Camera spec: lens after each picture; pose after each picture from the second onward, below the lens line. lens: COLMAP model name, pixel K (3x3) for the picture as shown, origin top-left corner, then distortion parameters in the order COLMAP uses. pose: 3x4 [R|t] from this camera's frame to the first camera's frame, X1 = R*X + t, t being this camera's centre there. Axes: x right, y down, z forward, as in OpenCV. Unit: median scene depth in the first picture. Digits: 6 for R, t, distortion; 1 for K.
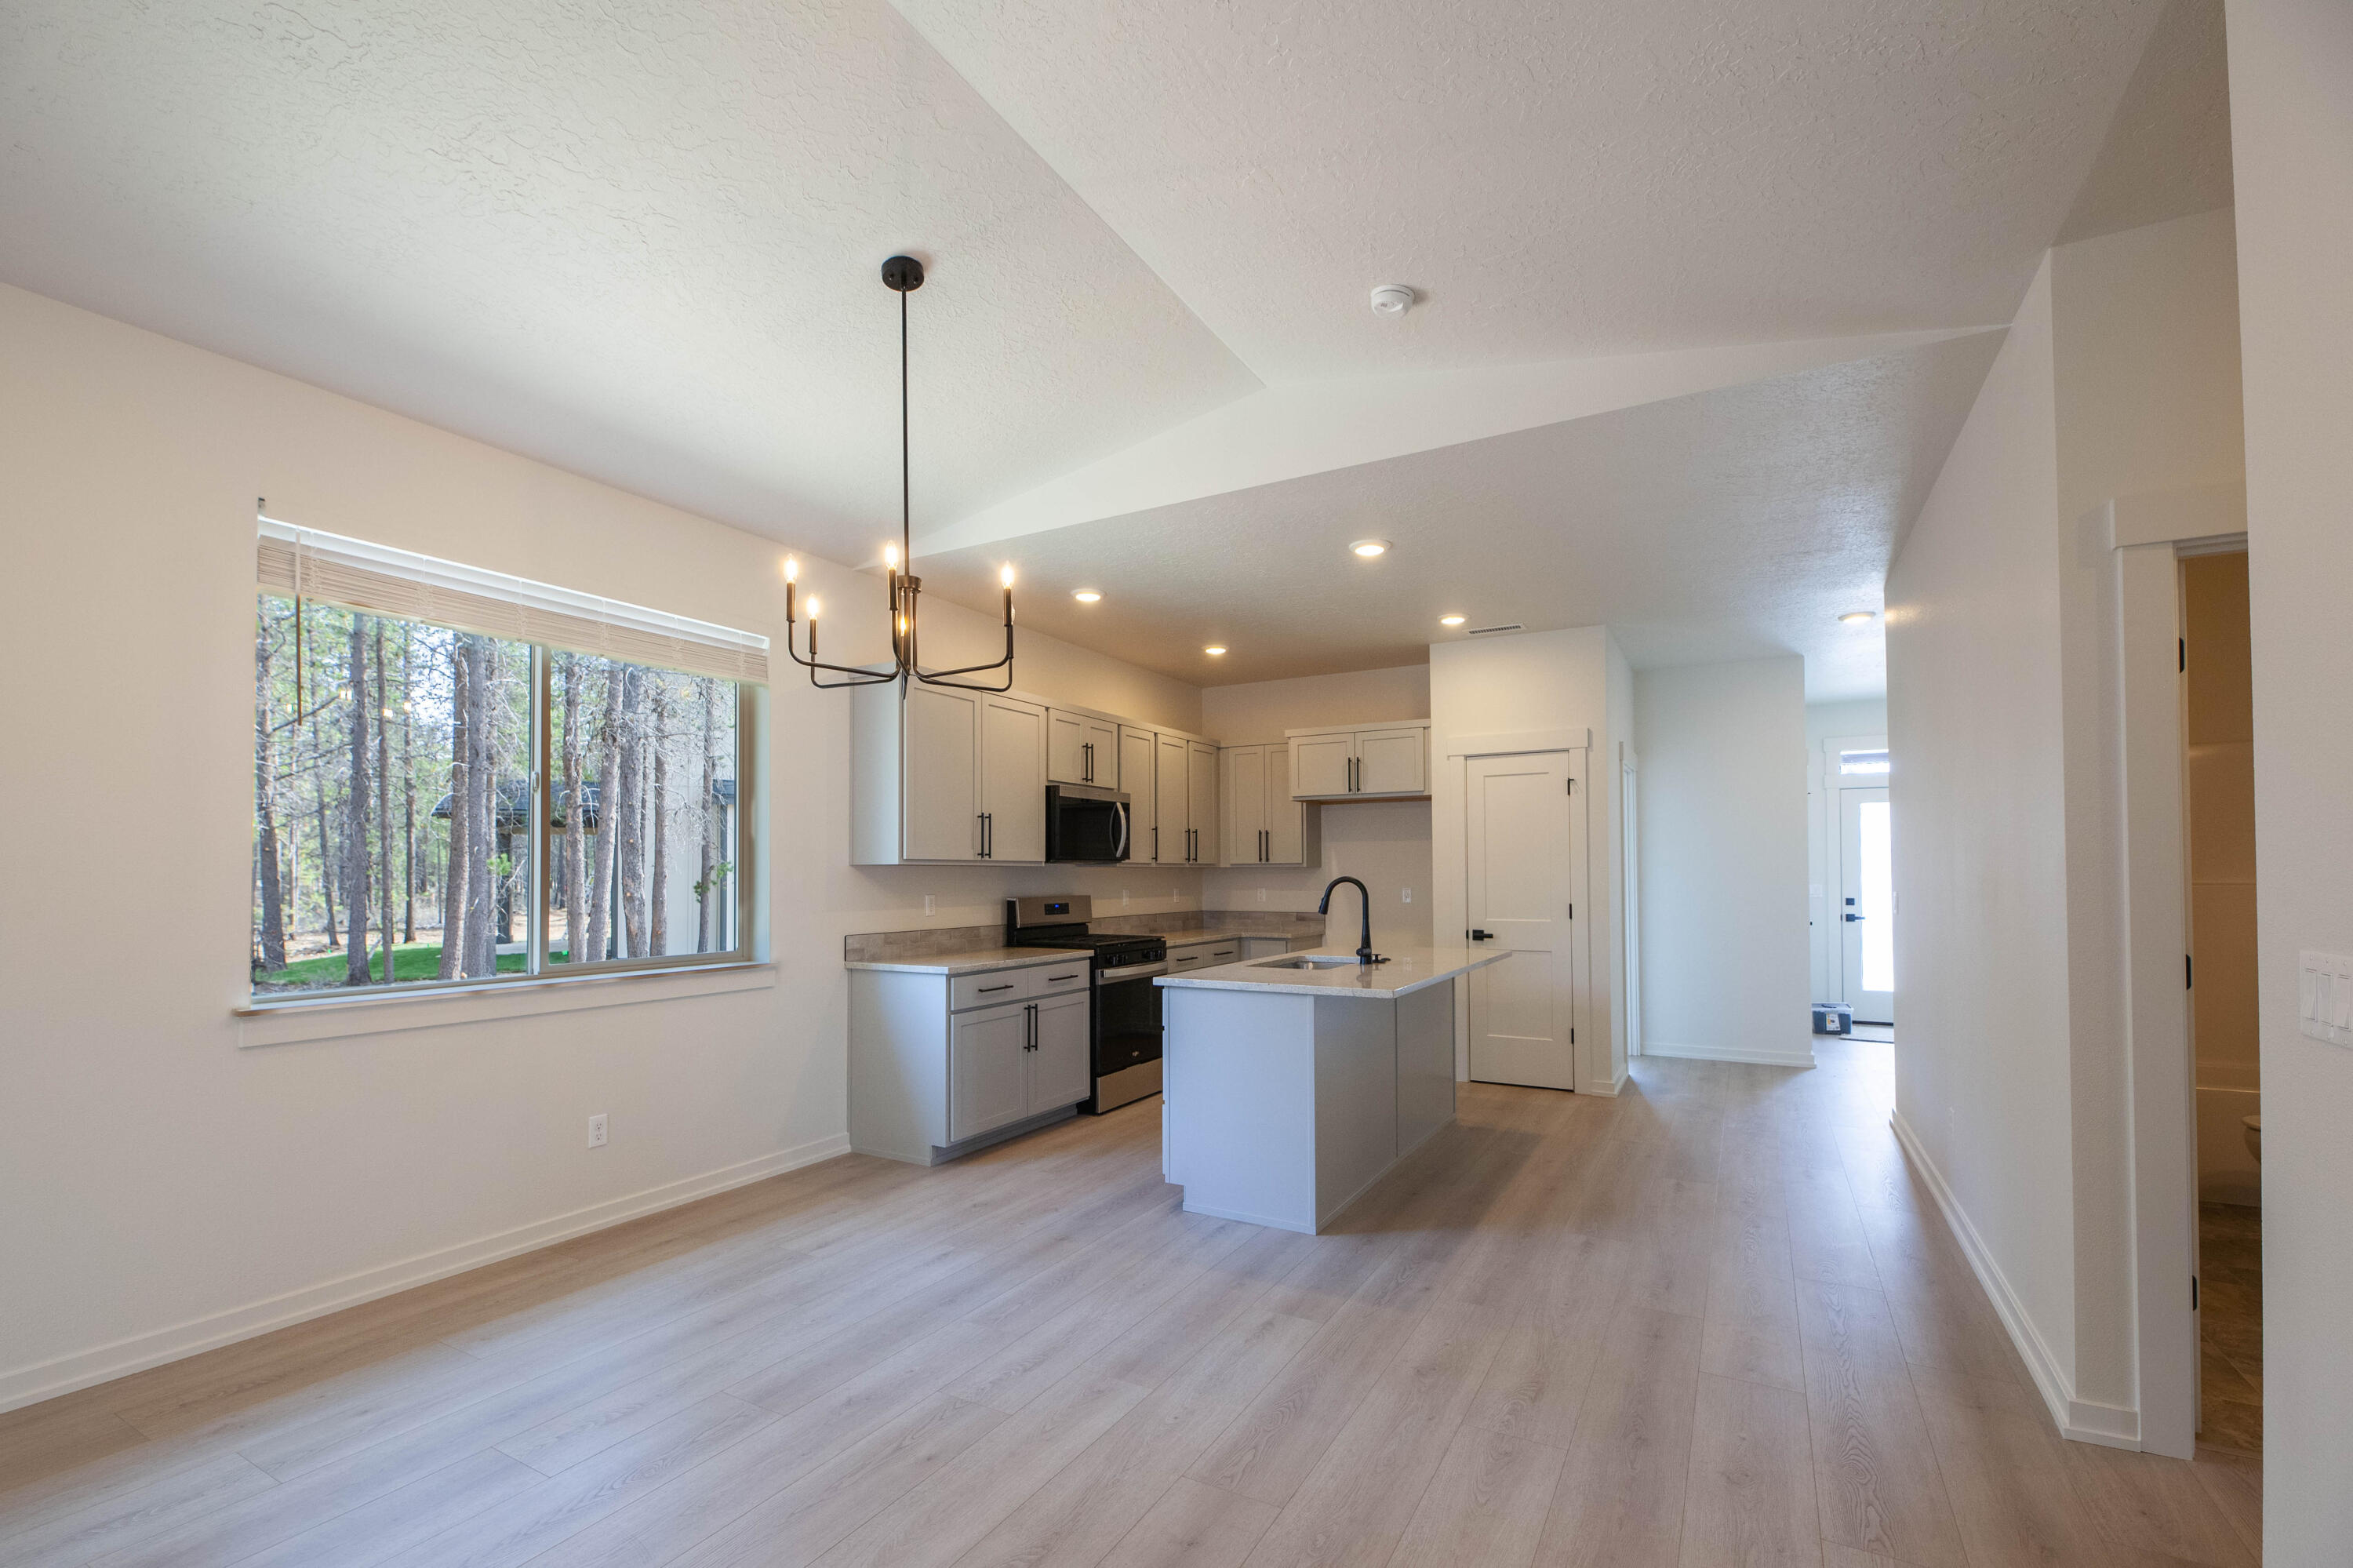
lens RADIAL K [[971.8, 0, 1160.0], [0, 971.8, 858.9], [0, 0, 1]] dist [-0.000771, -0.000141]
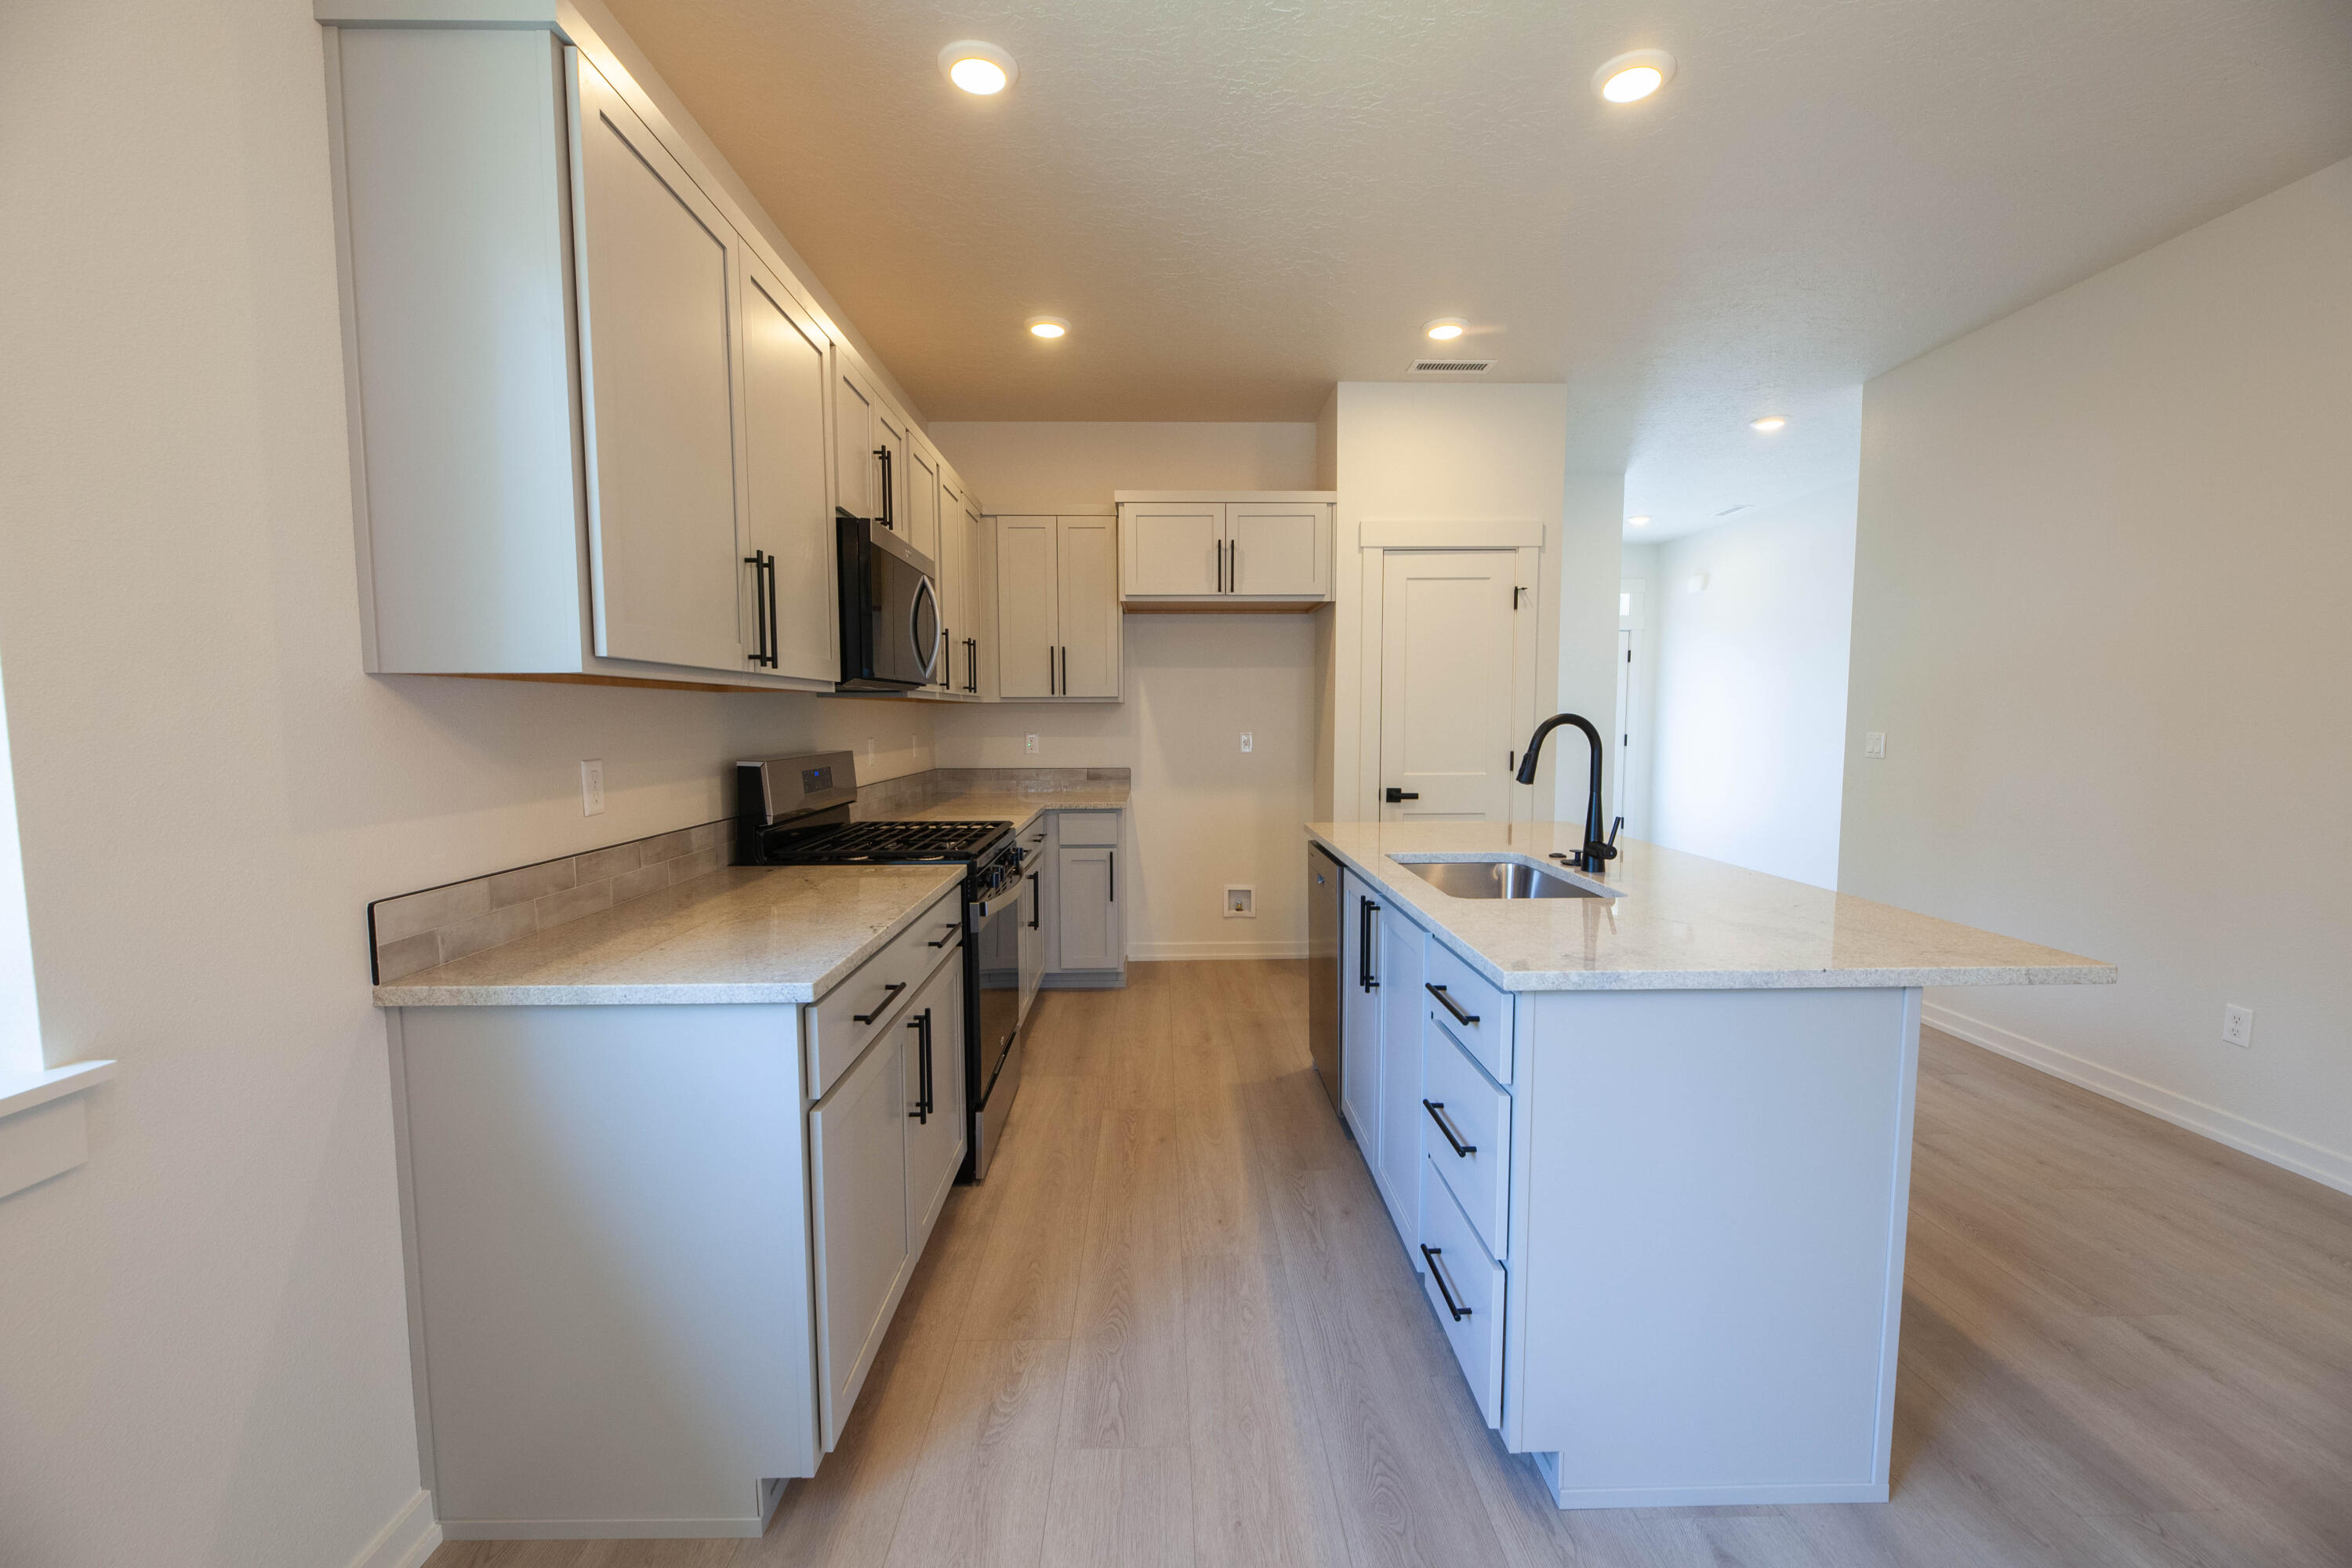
lens RADIAL K [[946.6, 0, 1165.0], [0, 946.6, 807.7], [0, 0, 1]] dist [-0.002279, -0.000366]
pose [[0.863925, -0.047687, 0.501358, -0.188421], [-0.007765, 0.994128, 0.107936, 0.011021], [-0.503561, -0.097141, 0.858481, 0.460038]]
